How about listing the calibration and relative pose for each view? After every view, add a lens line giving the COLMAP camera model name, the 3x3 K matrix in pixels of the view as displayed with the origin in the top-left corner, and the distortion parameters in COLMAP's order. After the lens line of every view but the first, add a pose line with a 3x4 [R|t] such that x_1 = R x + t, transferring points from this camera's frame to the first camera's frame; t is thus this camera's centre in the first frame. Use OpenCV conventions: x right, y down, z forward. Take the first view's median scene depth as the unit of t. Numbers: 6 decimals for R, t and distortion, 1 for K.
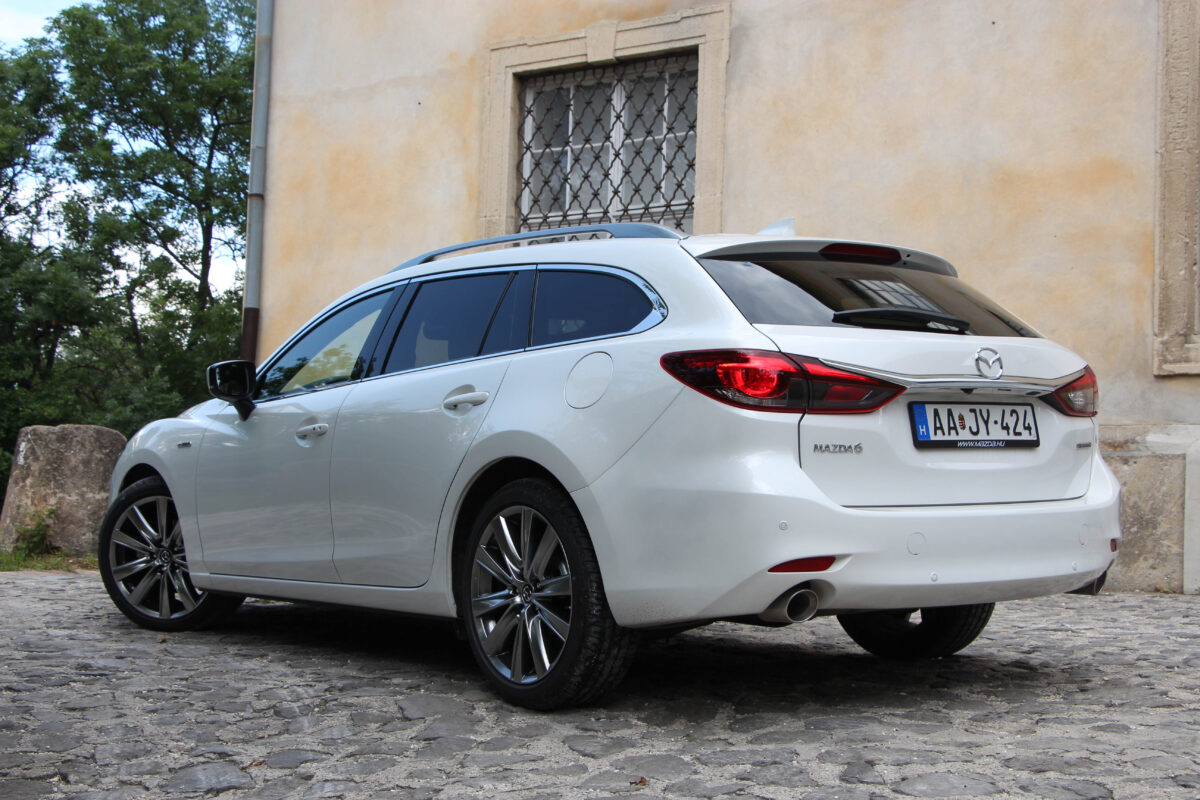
lens RADIAL K [[1731.2, 0, 600.0], [0, 1731.2, 400.0], [0, 0, 1]] dist [0.079916, 0.053184]
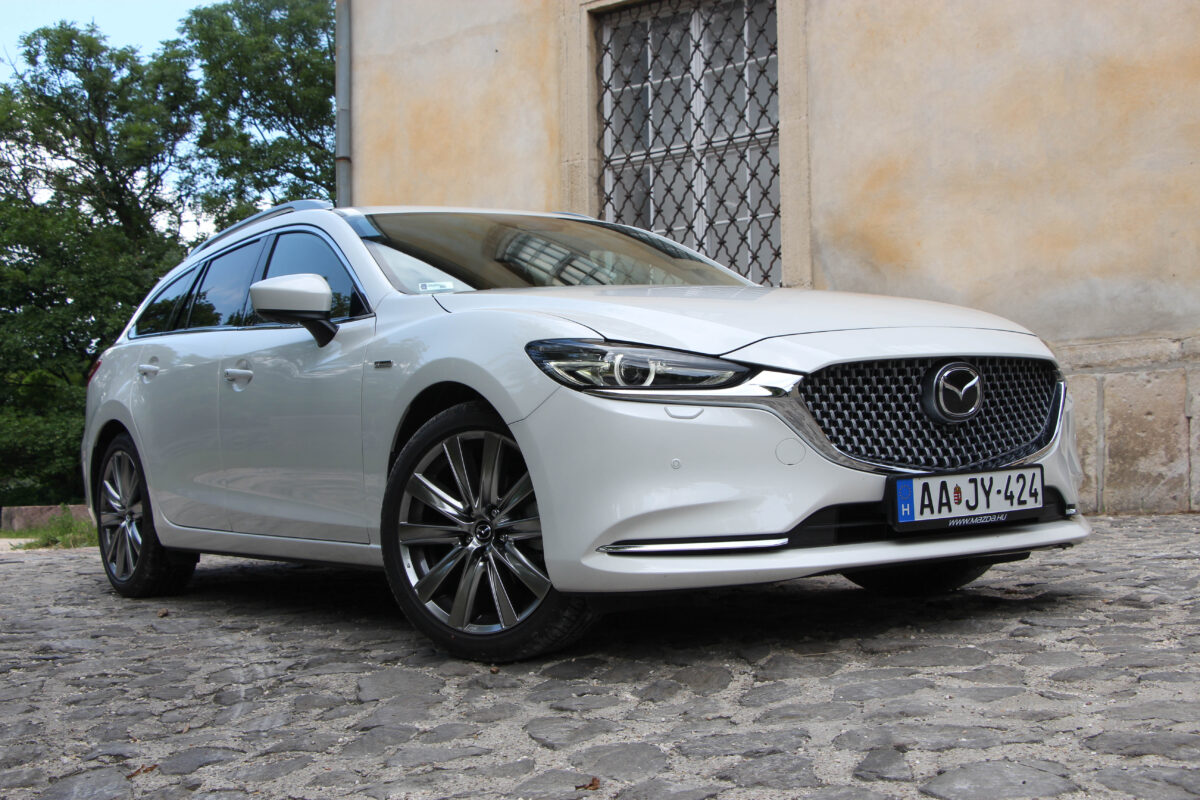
lens RADIAL K [[1629.8, 0, 600.0], [0, 1629.8, 400.0], [0, 0, 1]] dist [0.019237, 0.282788]
pose [[0.994078, -0.054883, -0.093795, 0.034006], [0.056801, 0.998225, 0.017908, 0.013927], [0.092646, -0.023130, 0.995430, 0.101137]]
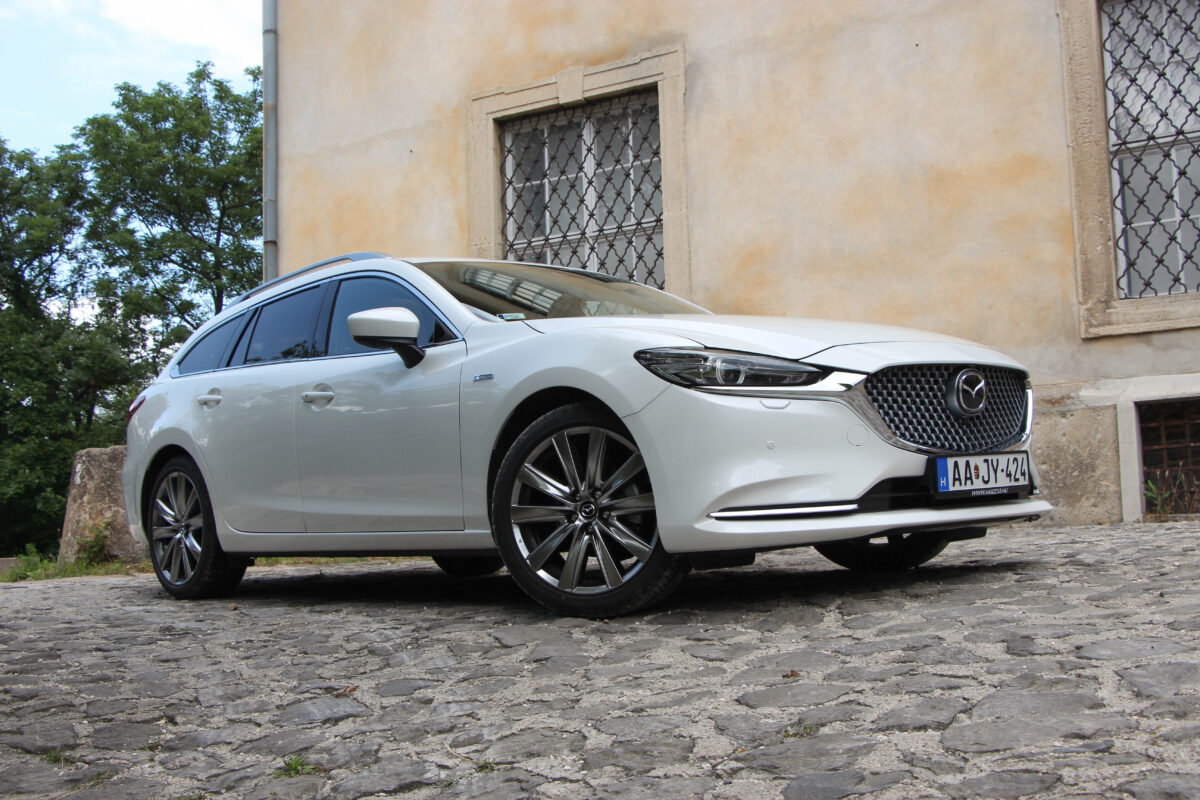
lens RADIAL K [[1428.6, 0, 609.3], [0, 1428.6, 404.3], [0, 0, 1]] dist [-0.022927, 0.064377]
pose [[0.997026, -0.059883, 0.048516, -0.034689], [0.061055, 0.997869, -0.023028, 0.028076], [-0.047034, 0.025921, 0.998557, 0.074918]]
